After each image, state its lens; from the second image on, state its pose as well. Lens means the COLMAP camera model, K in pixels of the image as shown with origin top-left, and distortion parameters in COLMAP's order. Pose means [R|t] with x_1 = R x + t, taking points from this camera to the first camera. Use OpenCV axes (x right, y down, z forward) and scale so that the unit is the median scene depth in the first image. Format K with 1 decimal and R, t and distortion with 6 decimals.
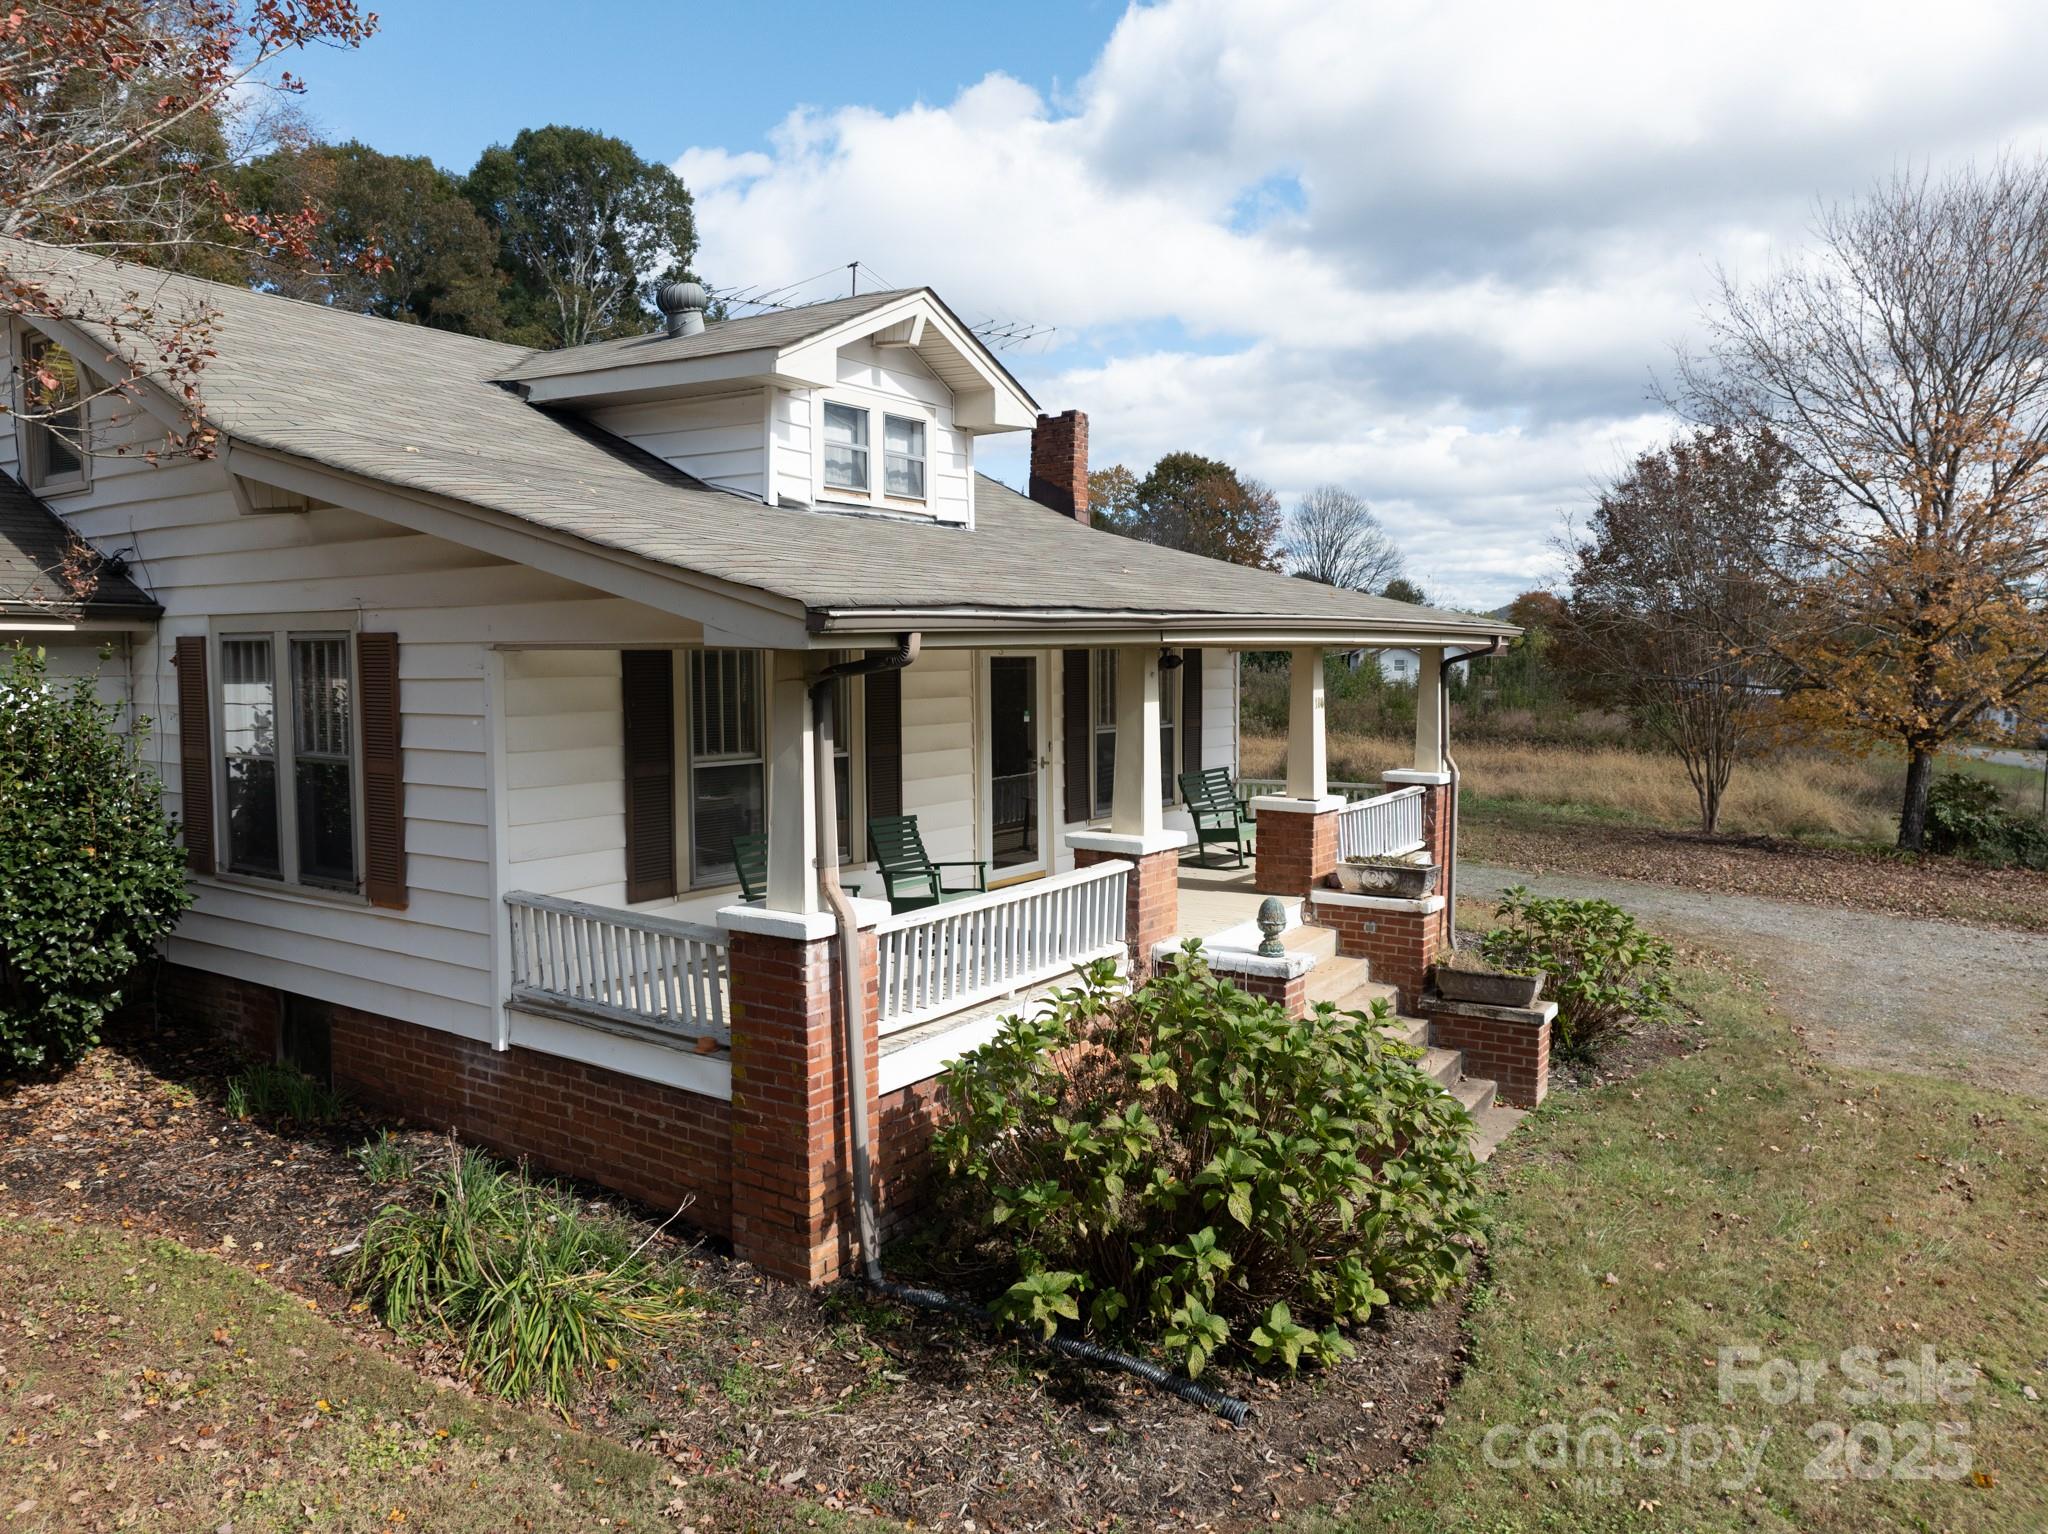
lens RADIAL K [[1458.9, 0, 1022.1], [0, 1458.9, 767.7], [0, 0, 1]] dist [-0.033600, -0.004353]
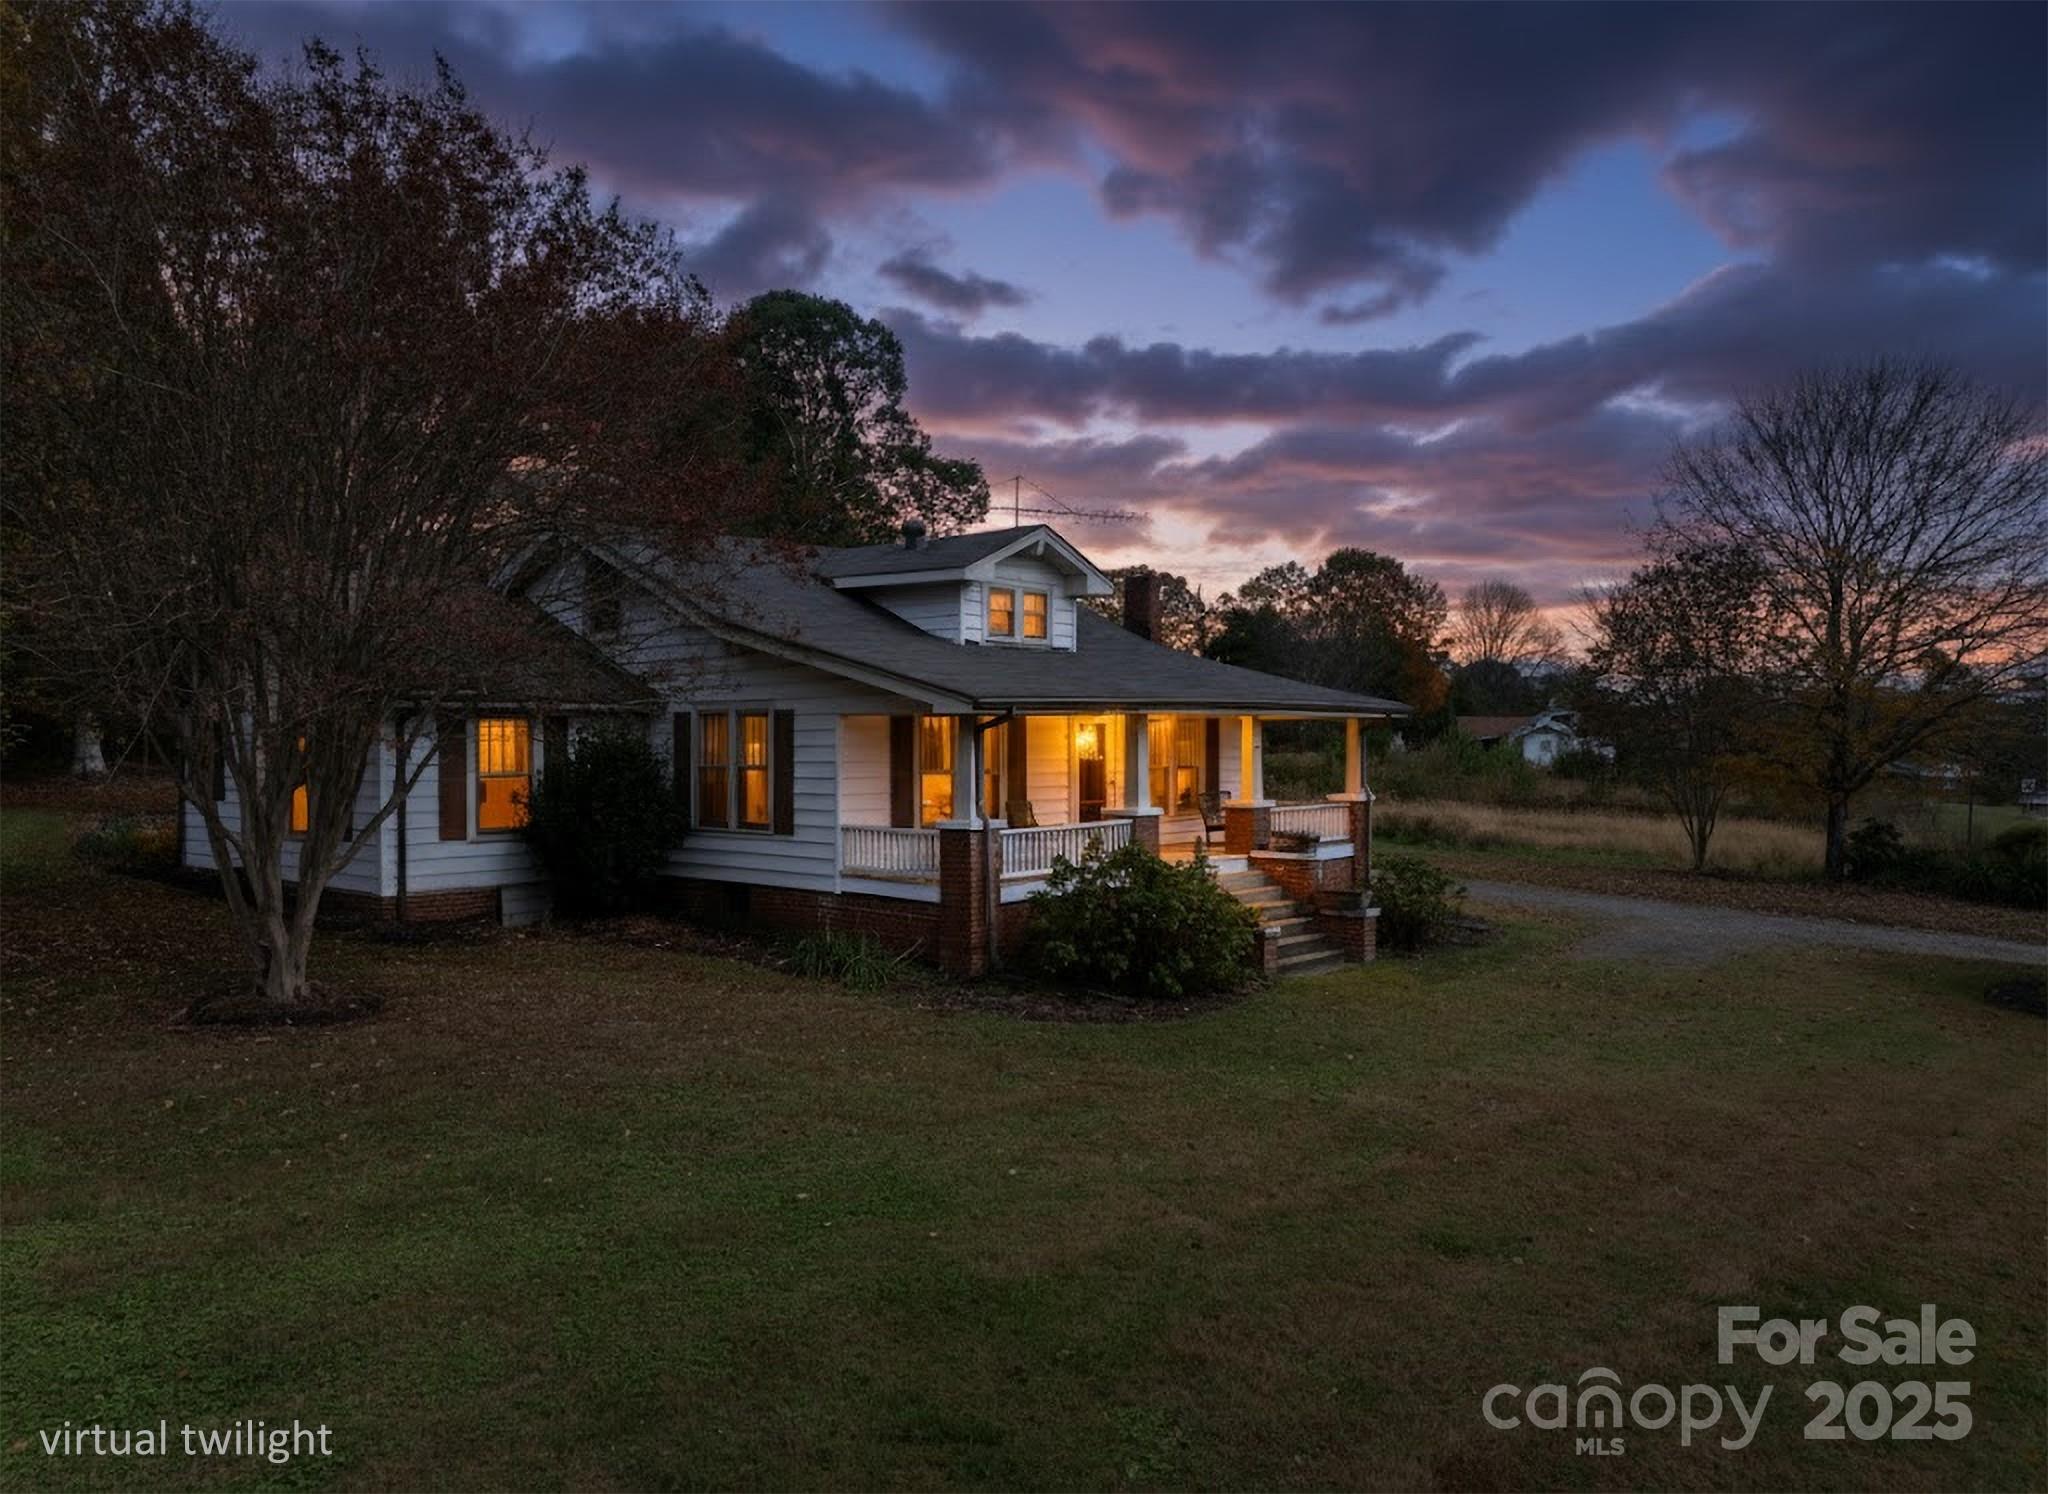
lens RADIAL K [[1458.3, 0, 1017.3], [0, 1458.3, 744.4], [0, 0, 1]] dist [-0.028213, 0.000481]
pose [[0.990874, -0.001000, -0.134790, 0.141512], [-0.009191, 0.997144, -0.074963, 0.083613], [0.134480, 0.075518, 0.988034, -0.778452]]
